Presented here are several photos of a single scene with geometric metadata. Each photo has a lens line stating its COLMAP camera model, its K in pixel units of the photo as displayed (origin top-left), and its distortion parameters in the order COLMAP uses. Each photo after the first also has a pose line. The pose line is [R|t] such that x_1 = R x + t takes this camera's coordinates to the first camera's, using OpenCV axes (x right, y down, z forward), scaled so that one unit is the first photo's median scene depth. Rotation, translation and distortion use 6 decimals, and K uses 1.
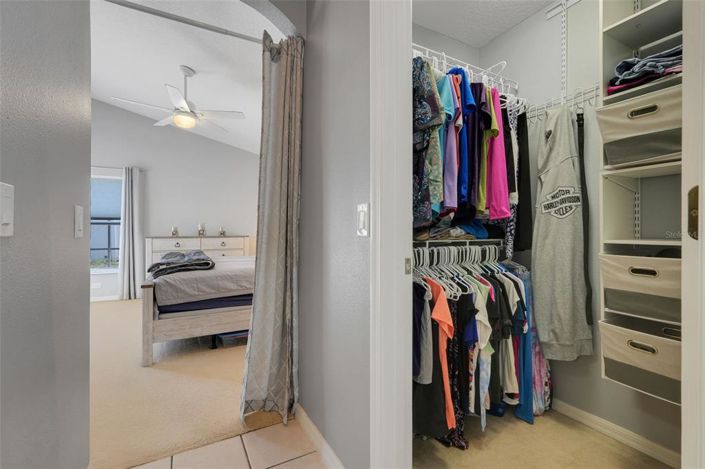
lens RADIAL K [[313.4, 0, 352.1], [0, 313.4, 231.4], [0, 0, 1]] dist [-0.002981, -0.000052]
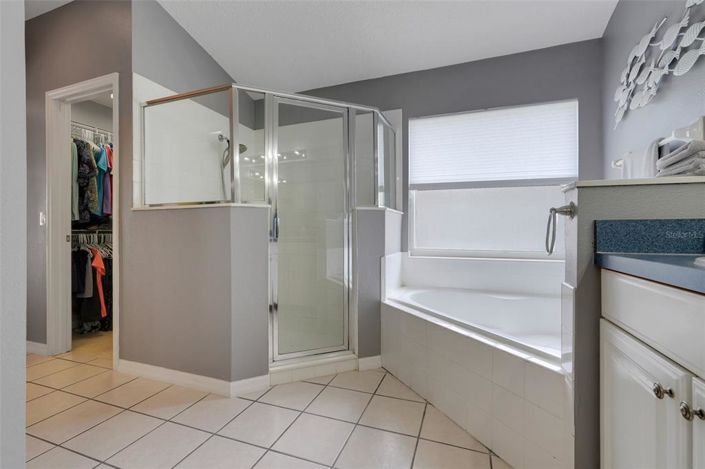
lens RADIAL K [[313.4, 0, 352.2], [0, 313.4, 234.8], [0, 0, 1]] dist [-0.002981, -0.000052]
pose [[0.753618, -0.004332, 0.657298, 0.196976], [0.000251, 0.999980, 0.006303, 0.055526], [-0.657313, -0.004585, 0.753604, -1.781968]]
